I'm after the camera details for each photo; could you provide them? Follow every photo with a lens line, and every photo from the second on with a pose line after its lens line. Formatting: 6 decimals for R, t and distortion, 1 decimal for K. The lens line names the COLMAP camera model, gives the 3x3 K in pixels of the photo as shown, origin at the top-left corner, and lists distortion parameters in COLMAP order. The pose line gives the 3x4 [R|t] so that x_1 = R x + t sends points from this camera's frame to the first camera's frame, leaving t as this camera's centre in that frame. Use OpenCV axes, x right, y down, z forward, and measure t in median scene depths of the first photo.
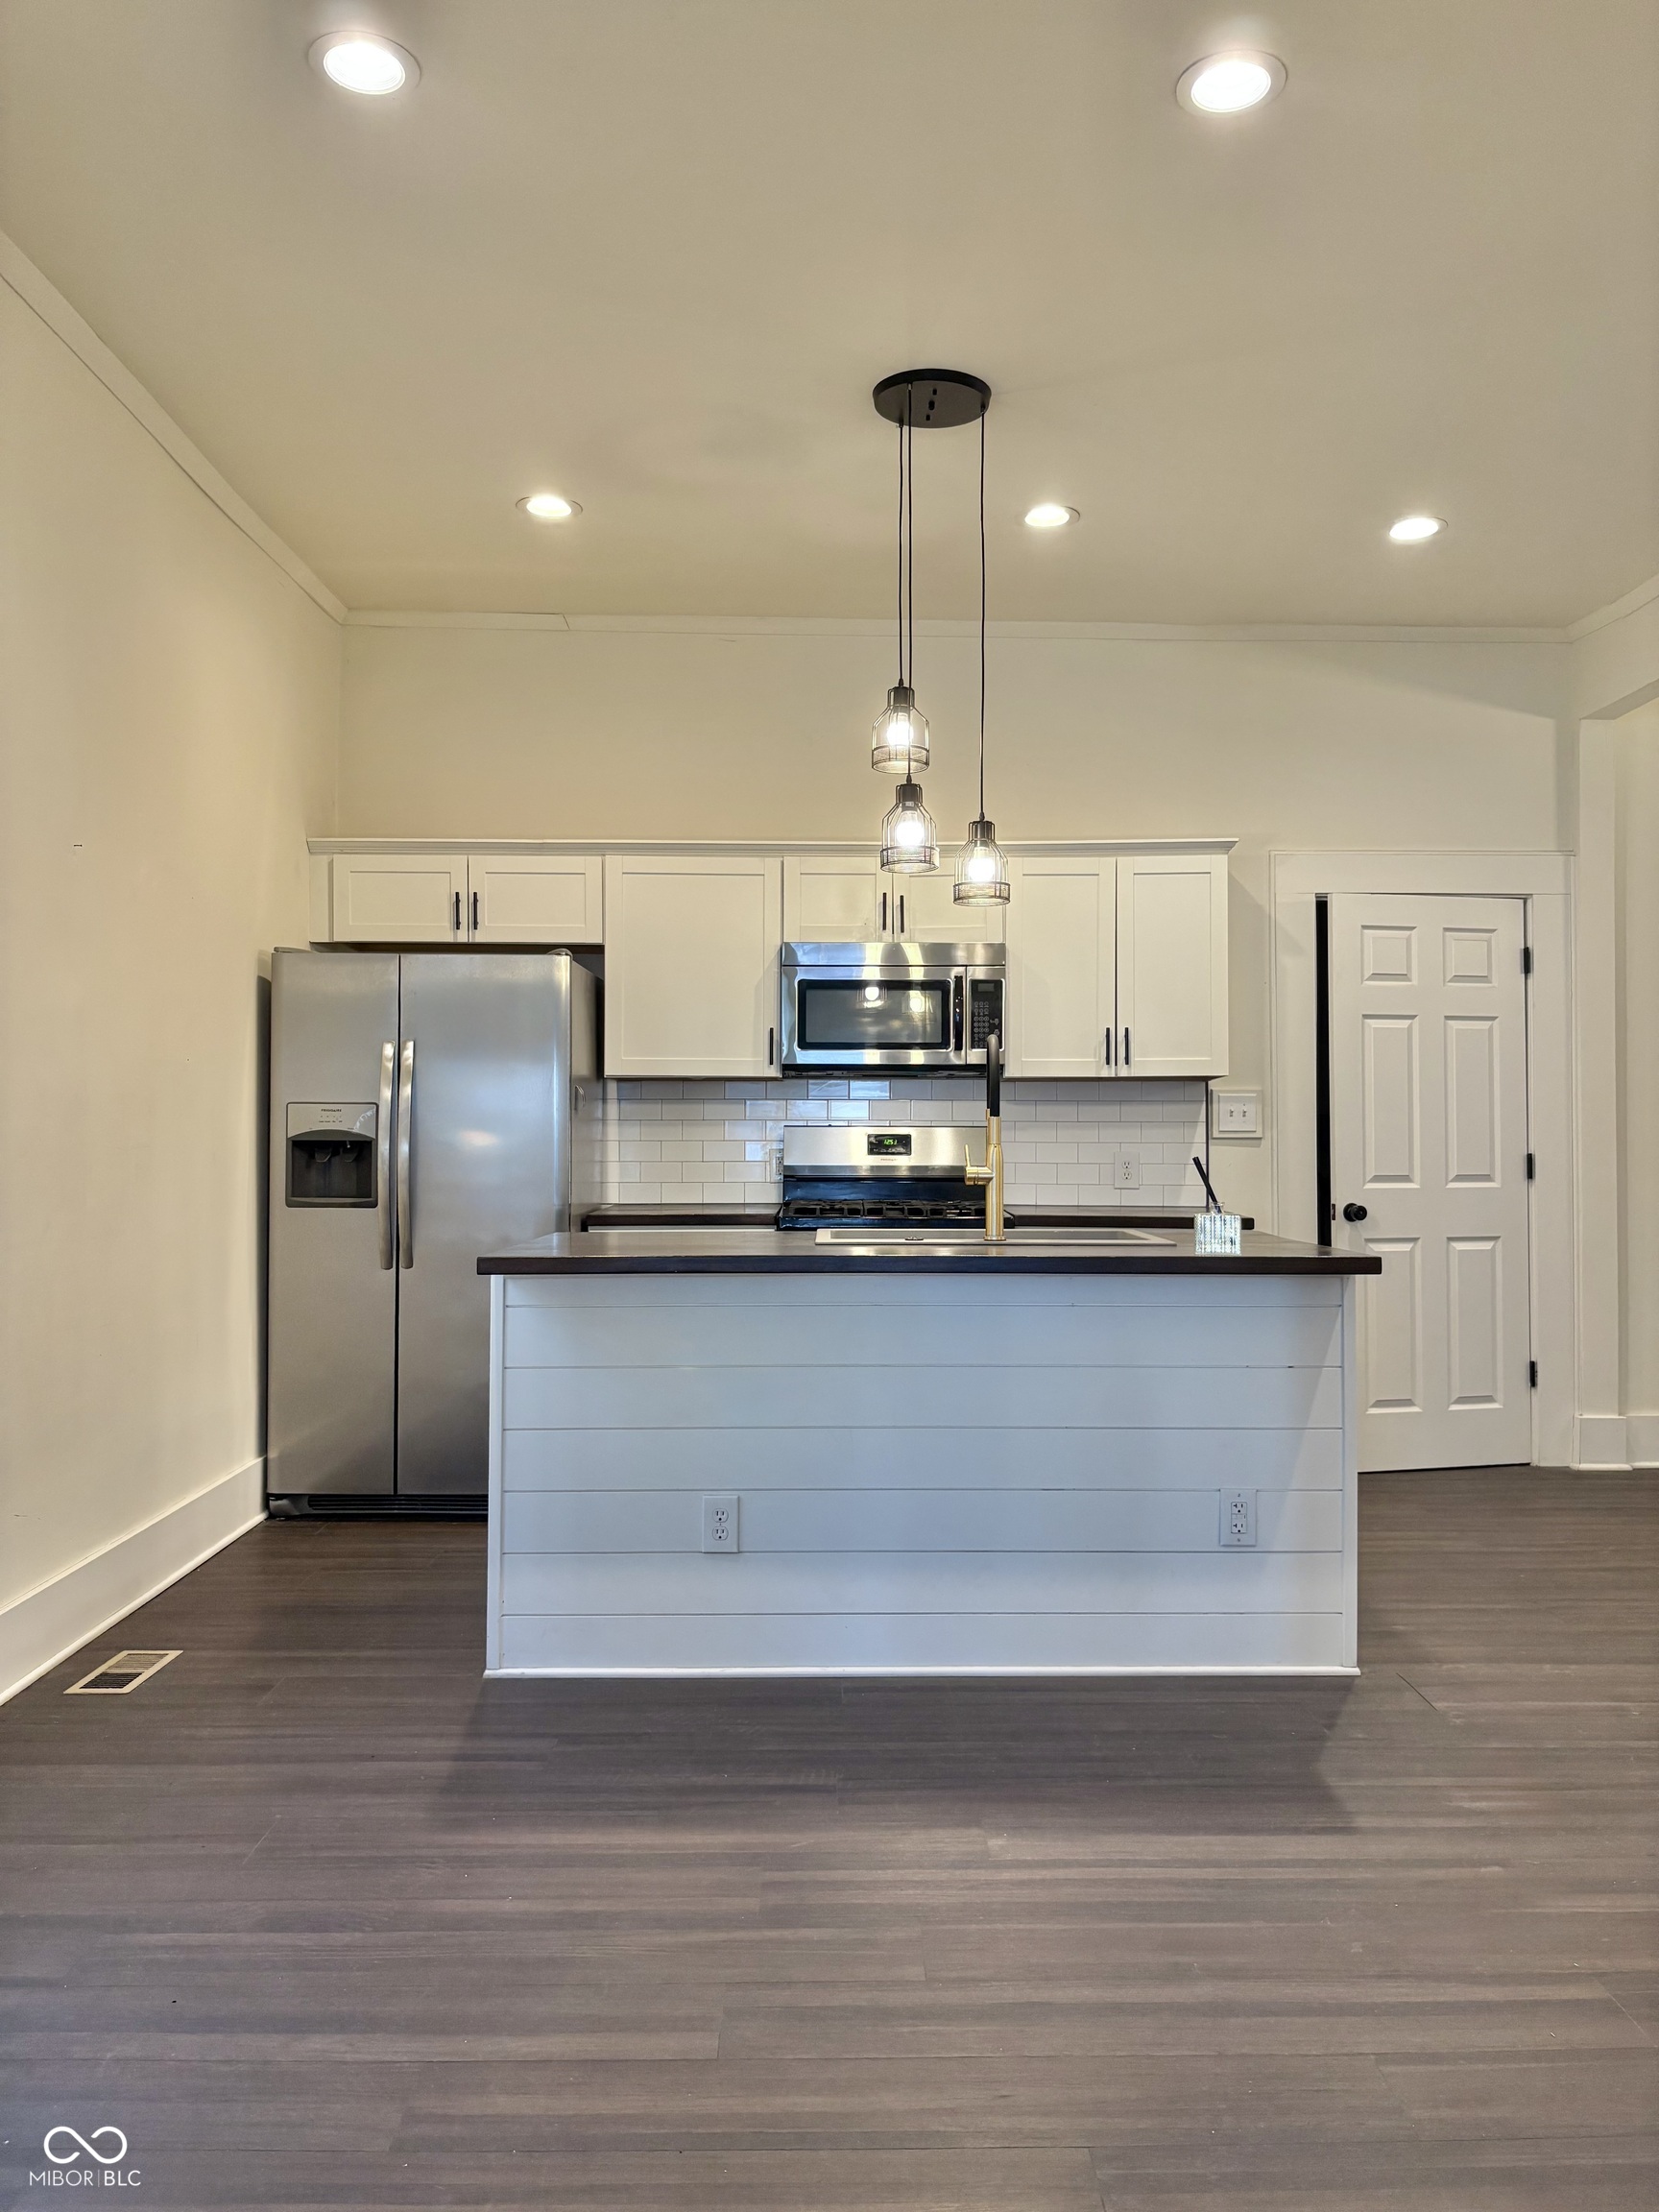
lens RADIAL K [[1696.1, 0, 834.4], [0, 1696.1, 1114.7], [0, 0, 1]] dist [0.032229, -0.001256]
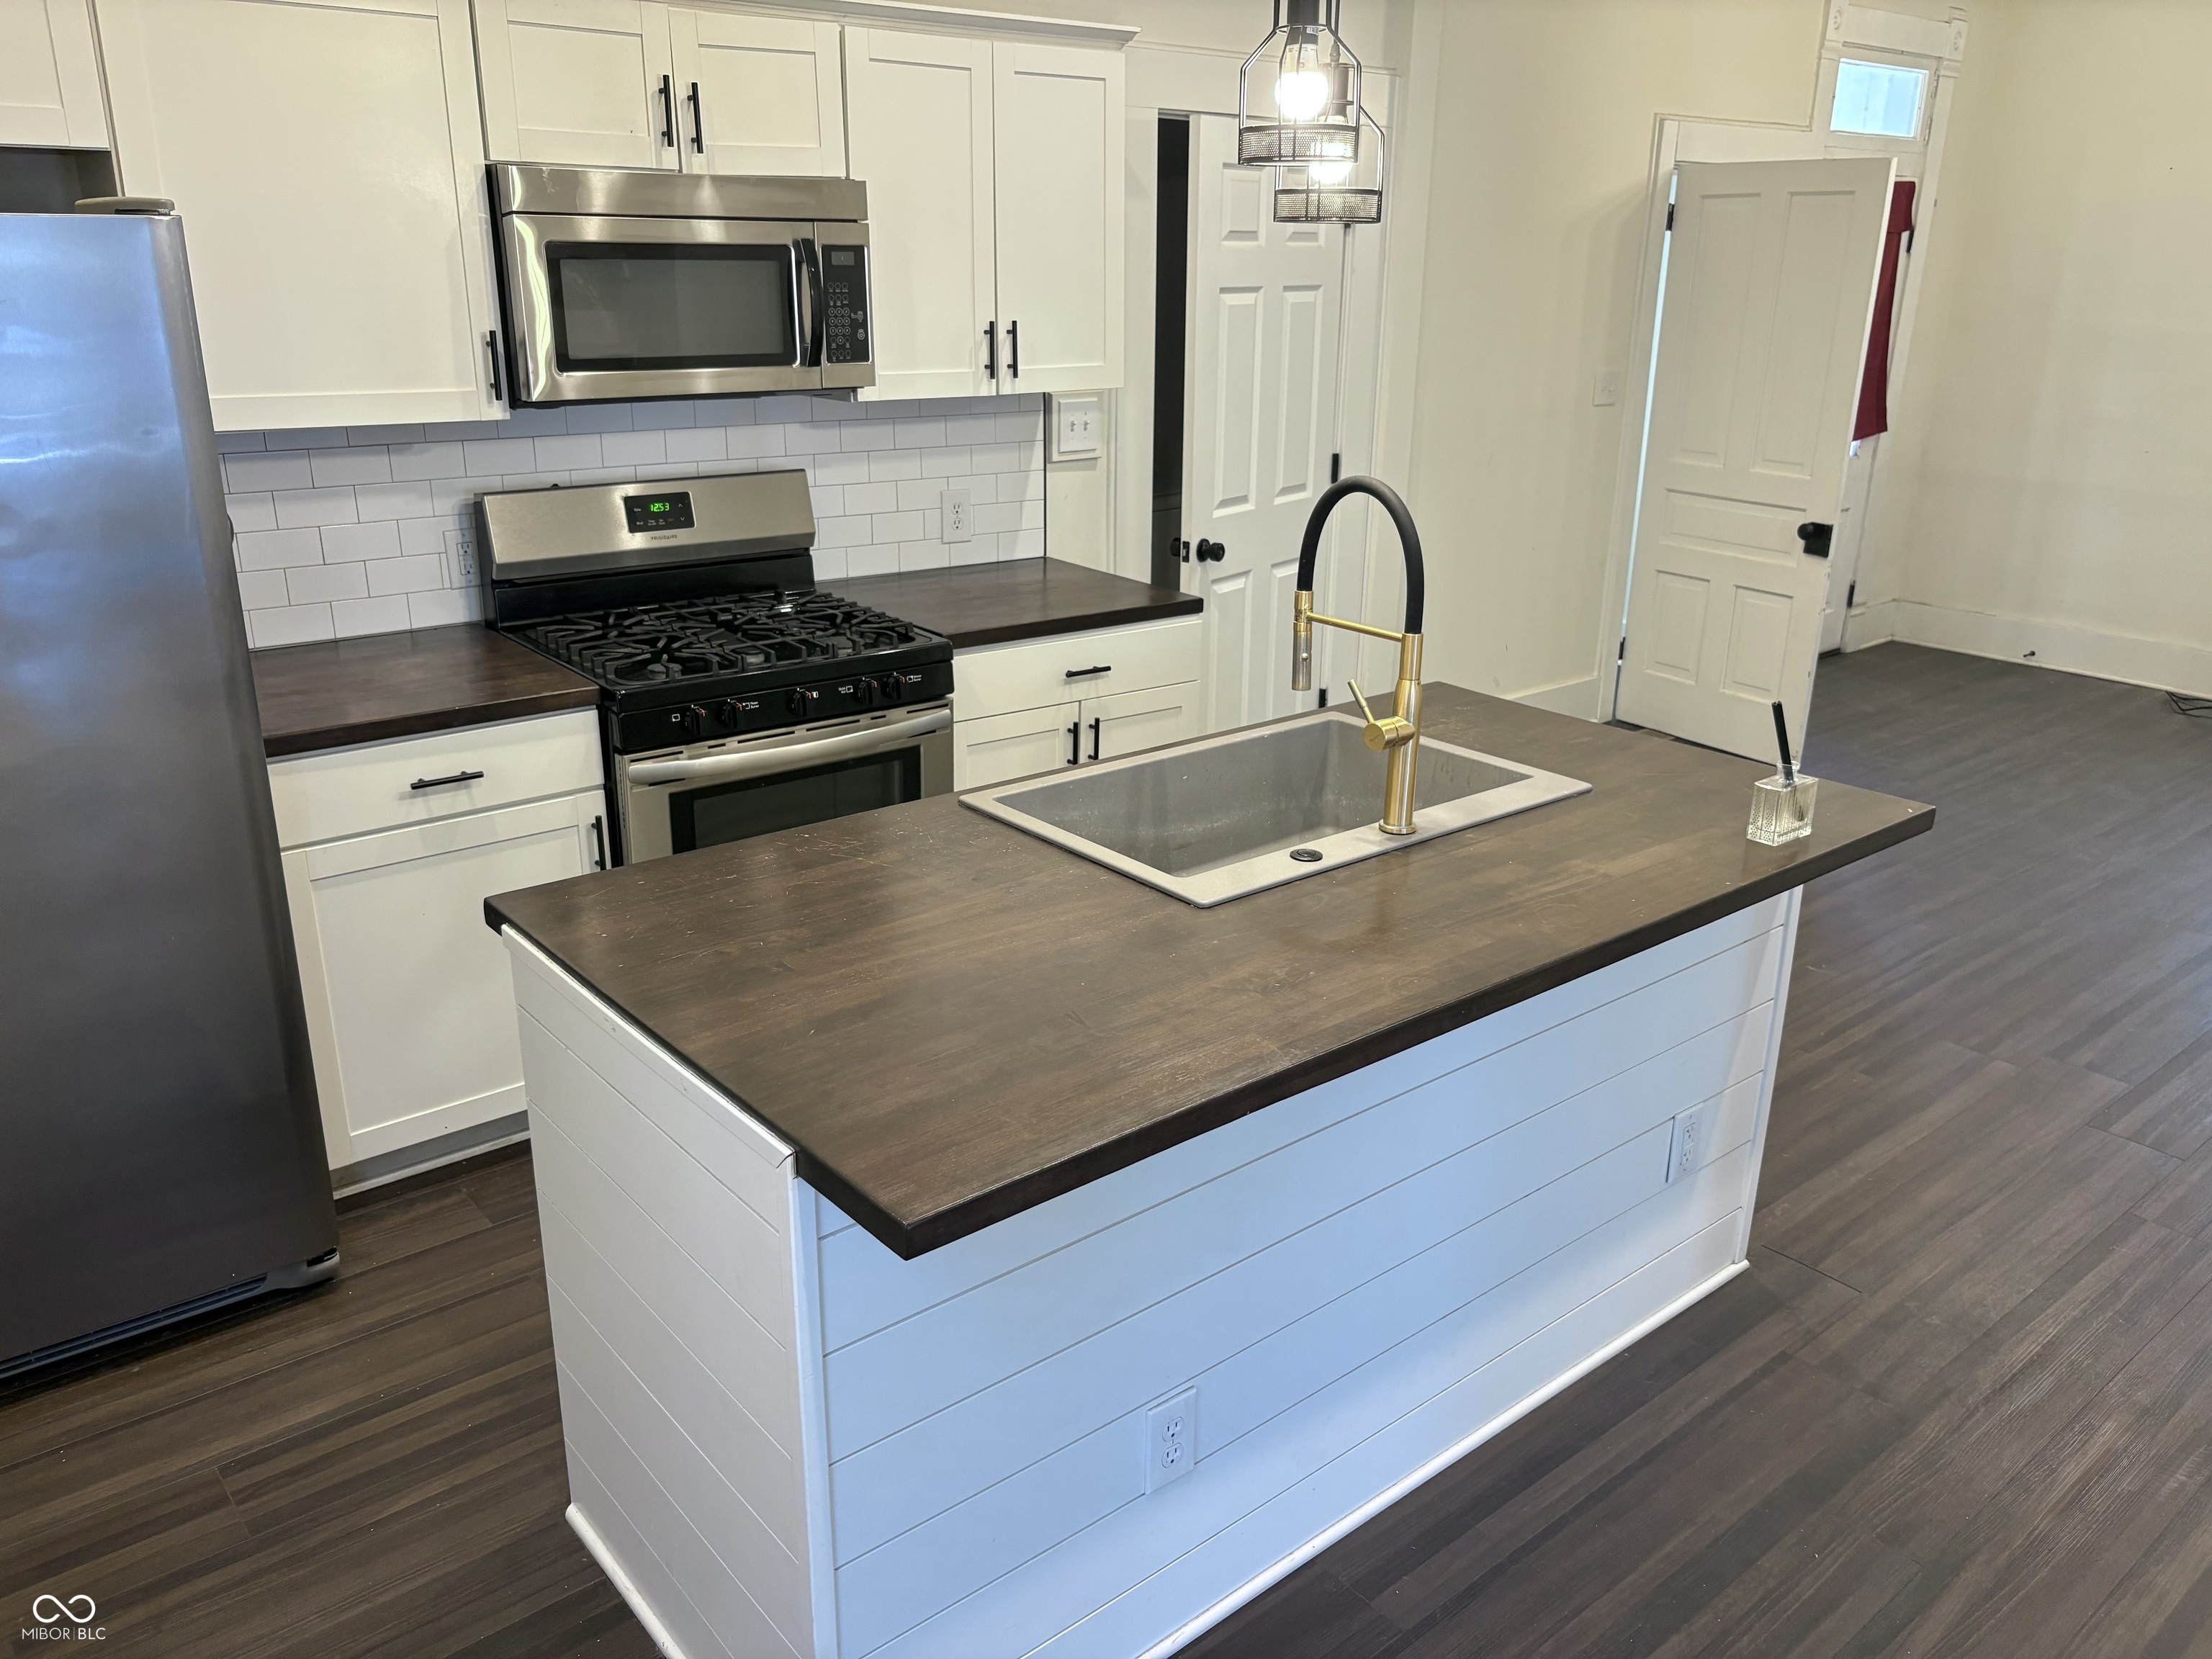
lens RADIAL K [[1719.4, 0, 1111.1], [0, 1719.4, 835.4], [0, 0, 1]] dist [0.012400, 0.000001]
pose [[0.772028, -0.195826, 0.604670, -0.250551], [-0.028065, 0.939923, 0.340232, -0.092436], [-0.634969, -0.279639, 0.720150, 0.420512]]
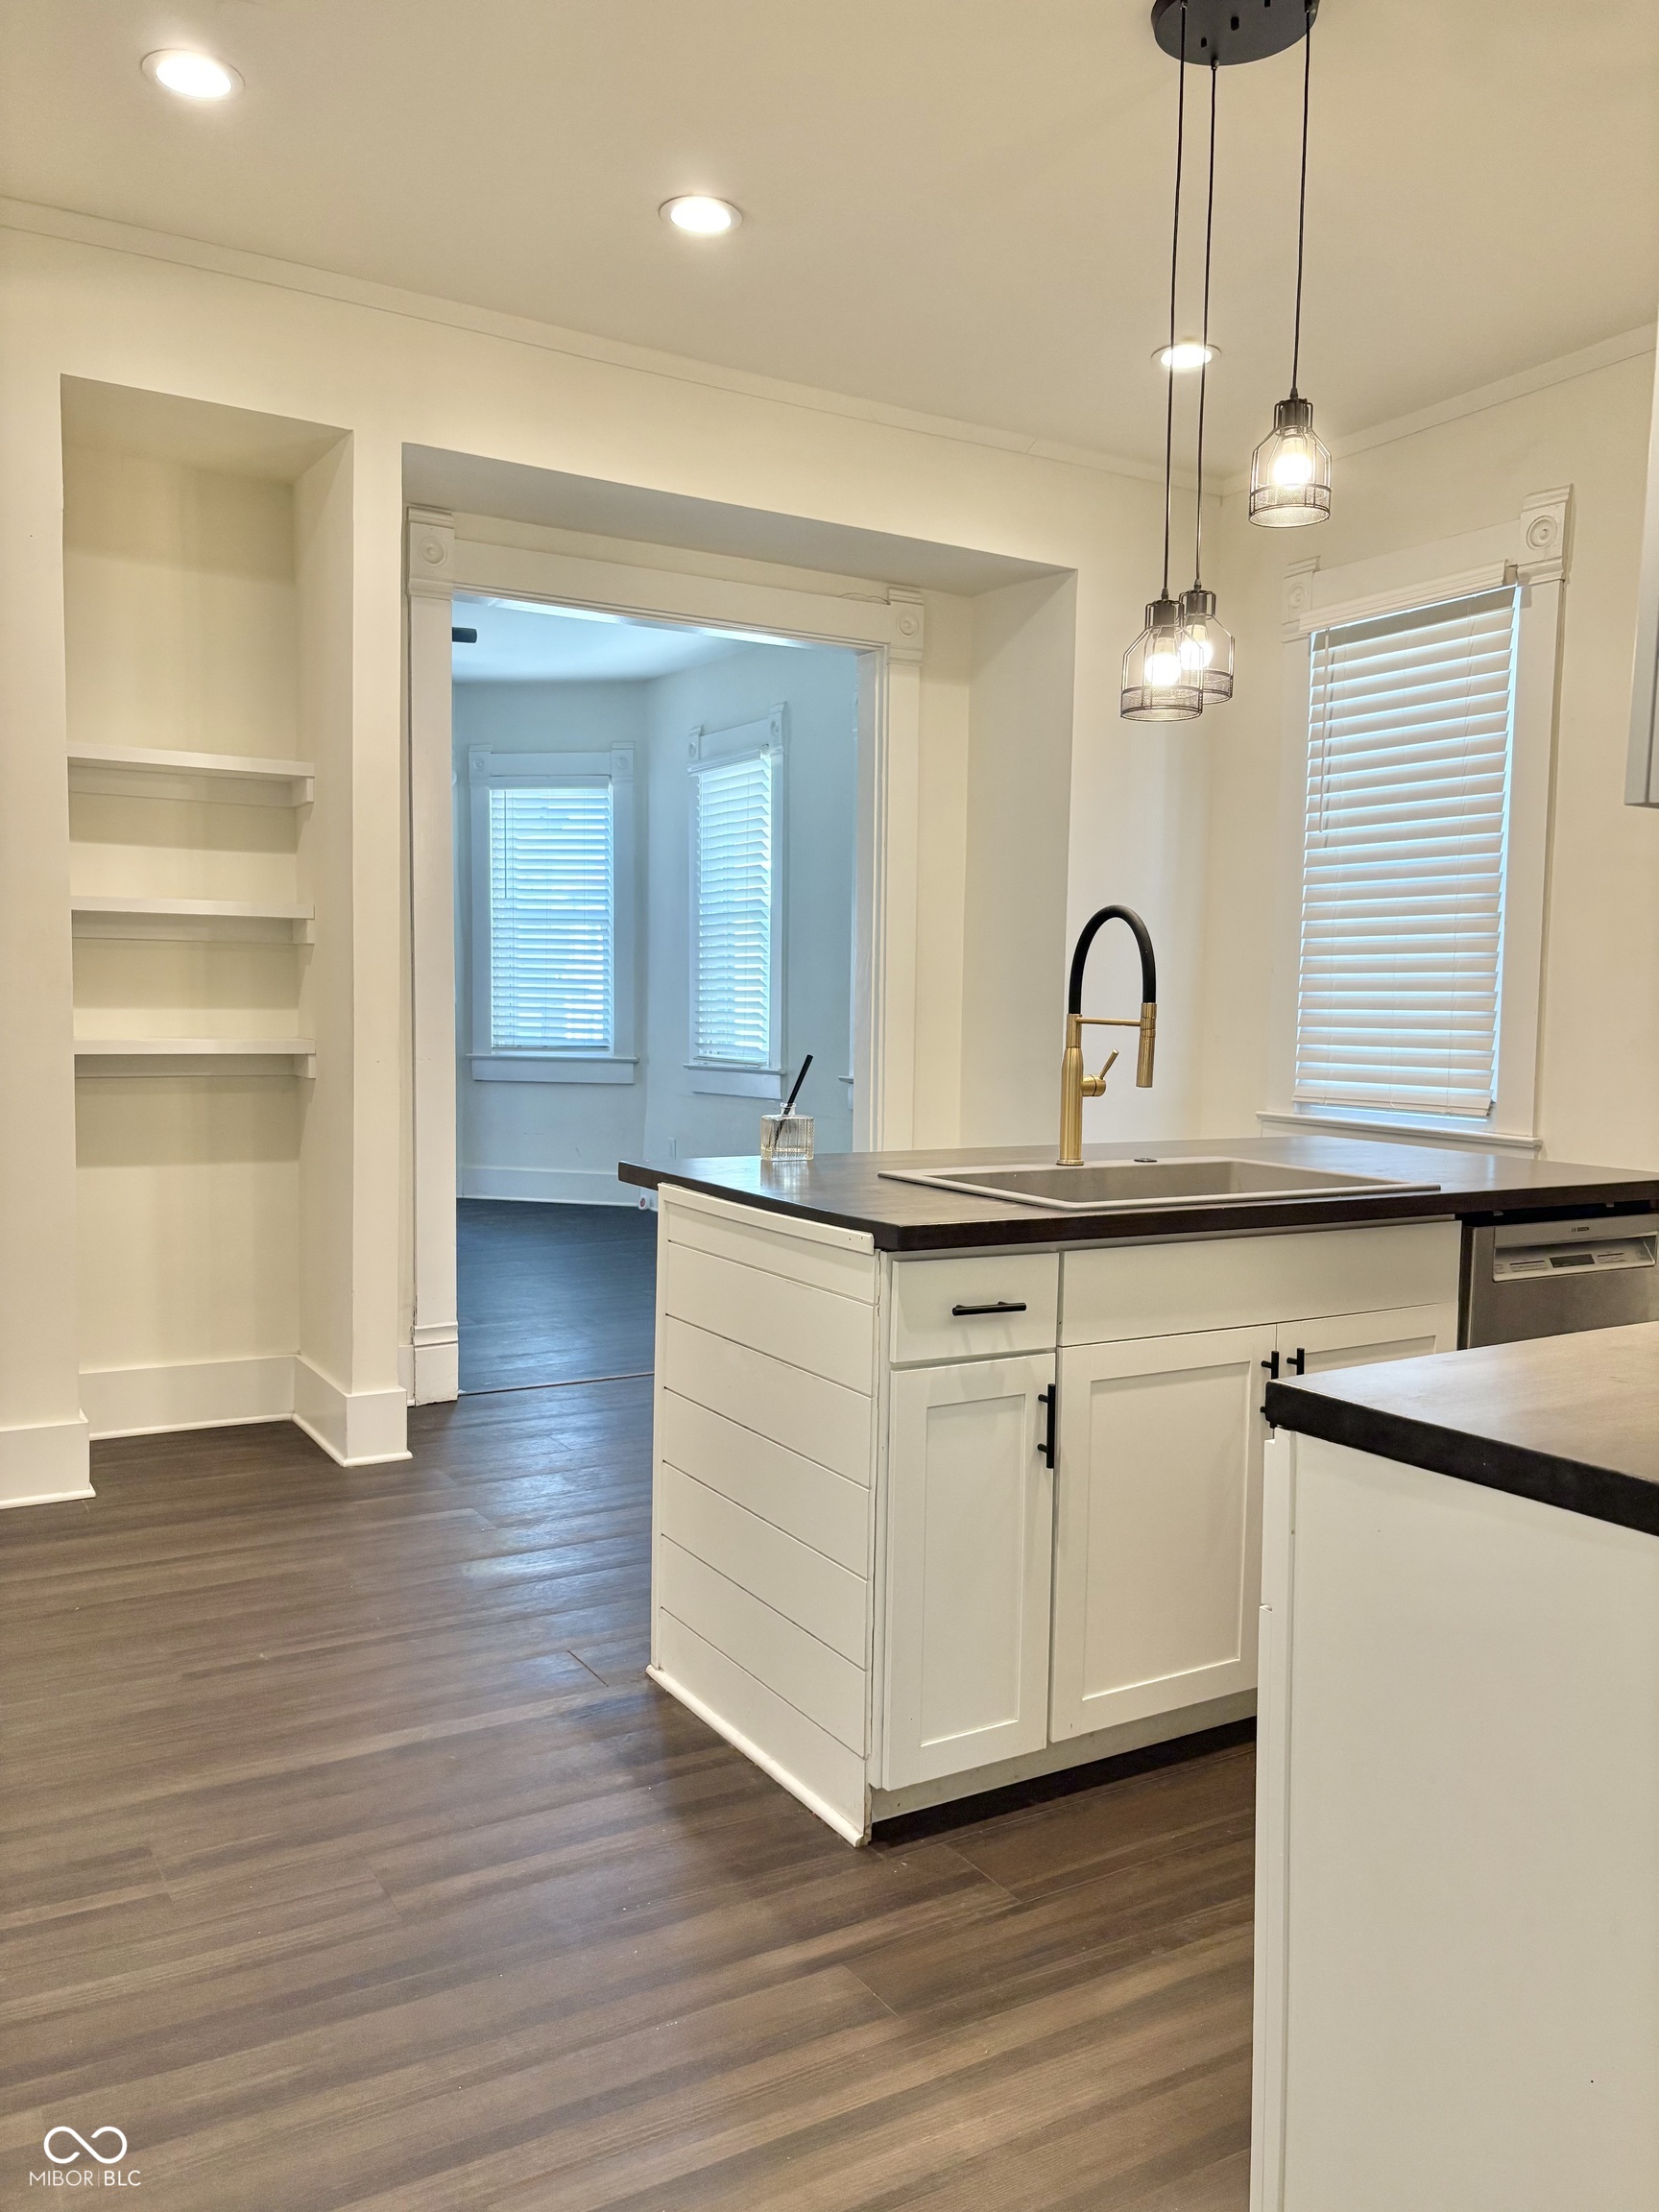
lens RADIAL K [[1690.7, 0, 843.5], [0, 1690.7, 1116.3], [0, 0, 1]] dist [0.024658, -0.008005]
pose [[-0.862018, 0.019353, -0.506508, 0.414736], [-0.010387, 0.998387, 0.055826, 0.003994], [0.506771, 0.053384, -0.860426, 1.125401]]
